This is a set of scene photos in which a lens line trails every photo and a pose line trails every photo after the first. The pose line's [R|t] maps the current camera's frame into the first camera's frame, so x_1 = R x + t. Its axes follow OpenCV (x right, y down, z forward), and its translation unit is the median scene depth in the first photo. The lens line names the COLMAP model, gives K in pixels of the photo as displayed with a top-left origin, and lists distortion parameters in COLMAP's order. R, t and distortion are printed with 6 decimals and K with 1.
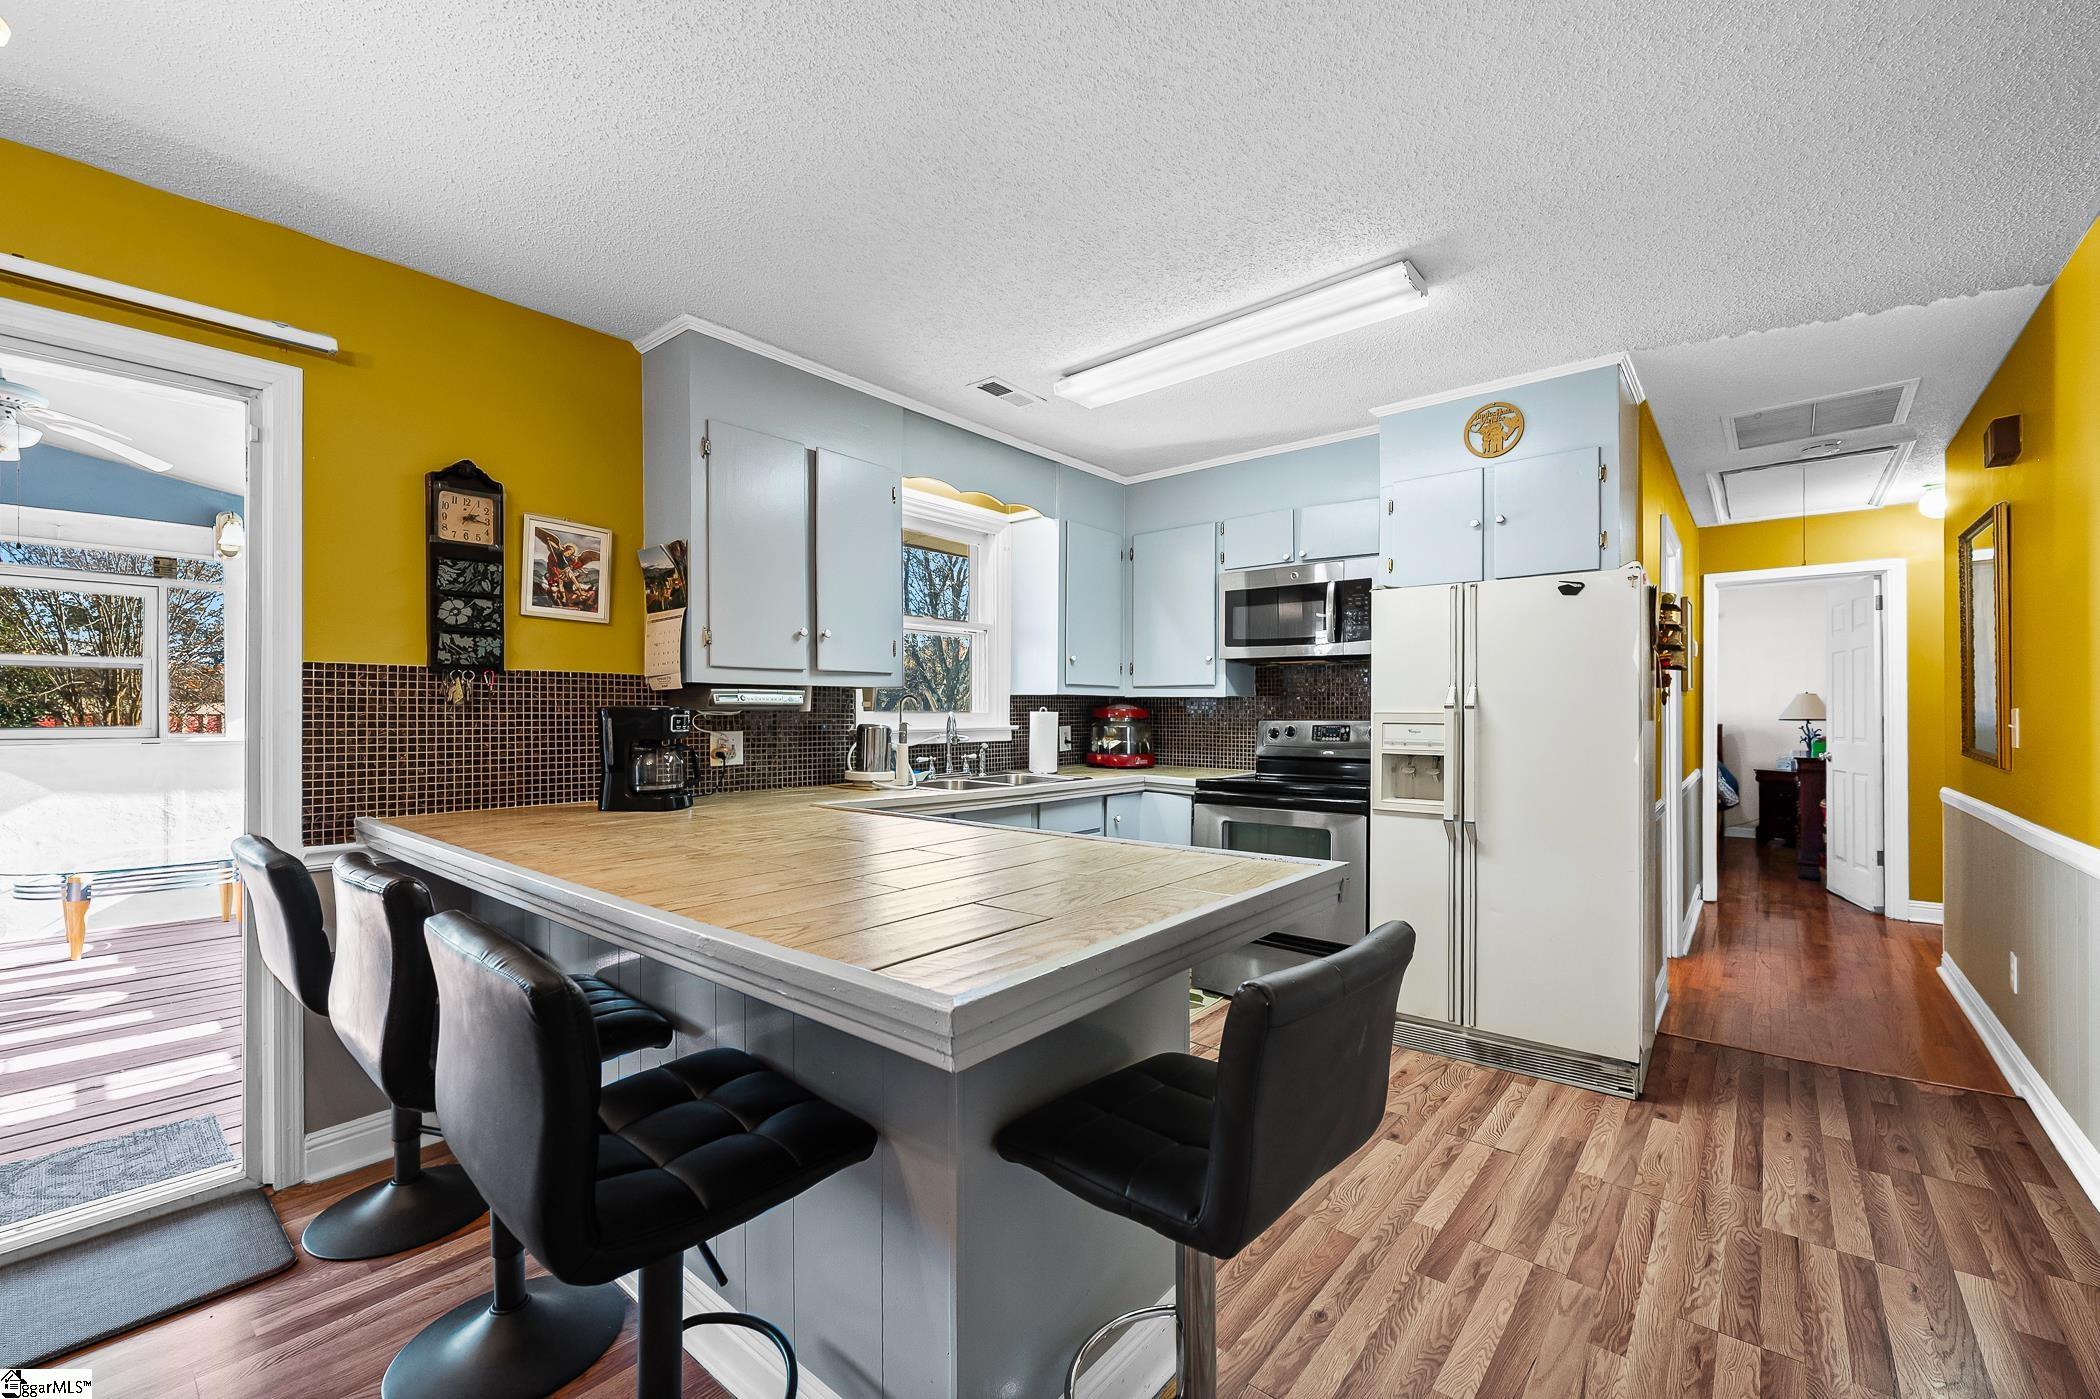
lens RADIAL K [[848.9, 0, 1050.1], [0, 848.9, 712.4], [0, 0, 1]] dist [0.001545, 0.000194]
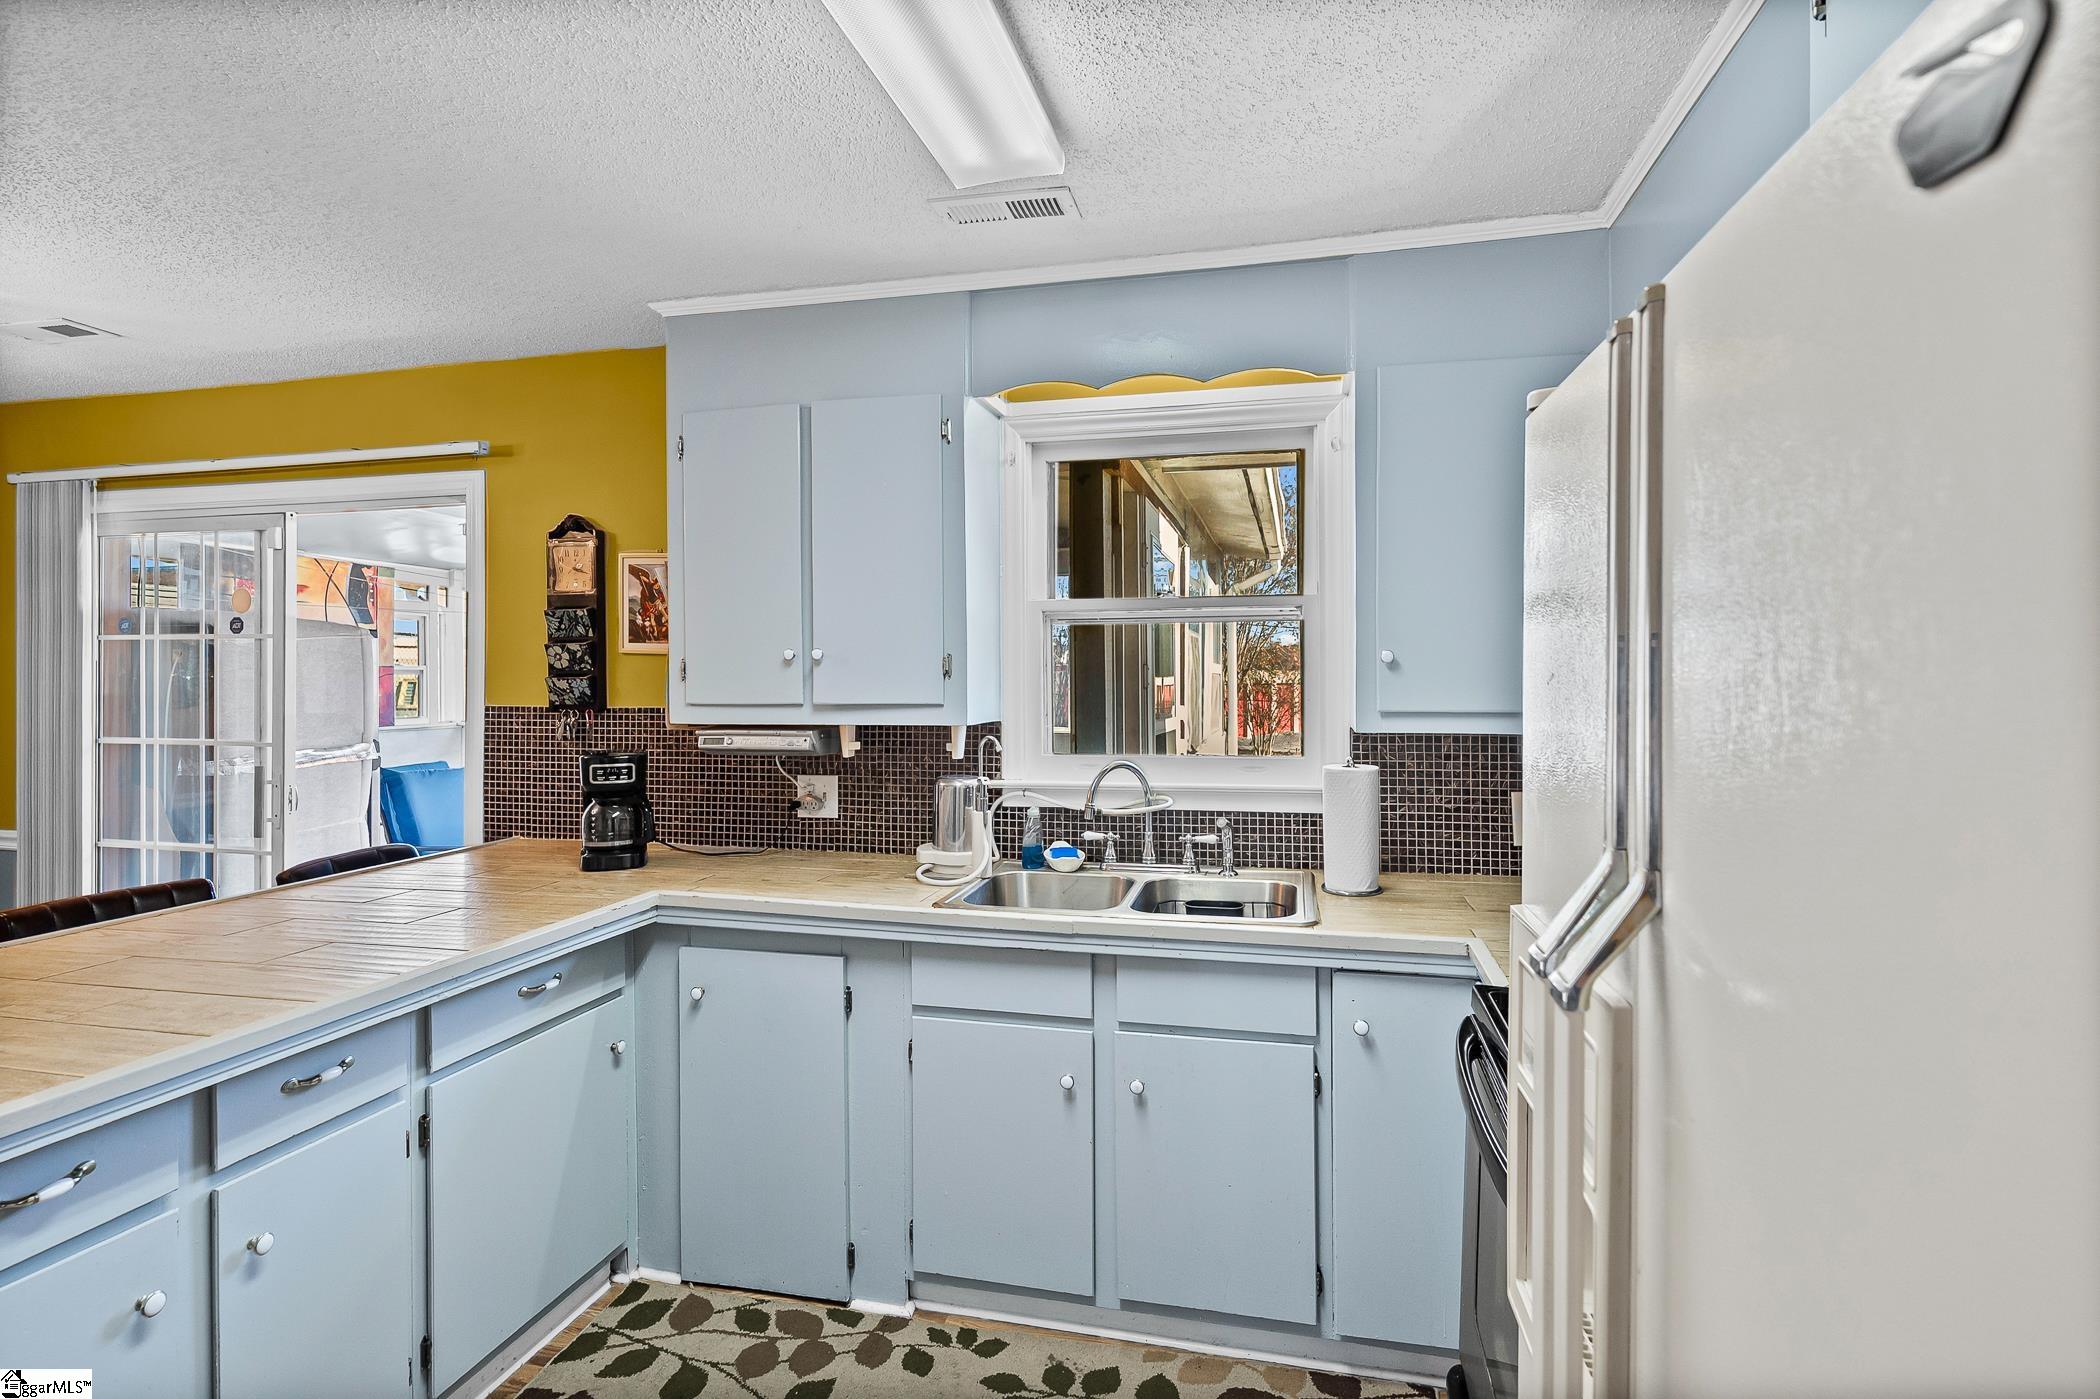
lens RADIAL K [[1032.7, 0, 1052.7], [0, 1032.7, 679.5], [0, 0, 1]] dist [0.000607, 0.000058]
pose [[0.450940, 0.000489, -0.892554, 0.704549], [0.003641, 0.999991, 0.002387, -0.082990], [0.892547, -0.004326, 0.450934, 0.890051]]
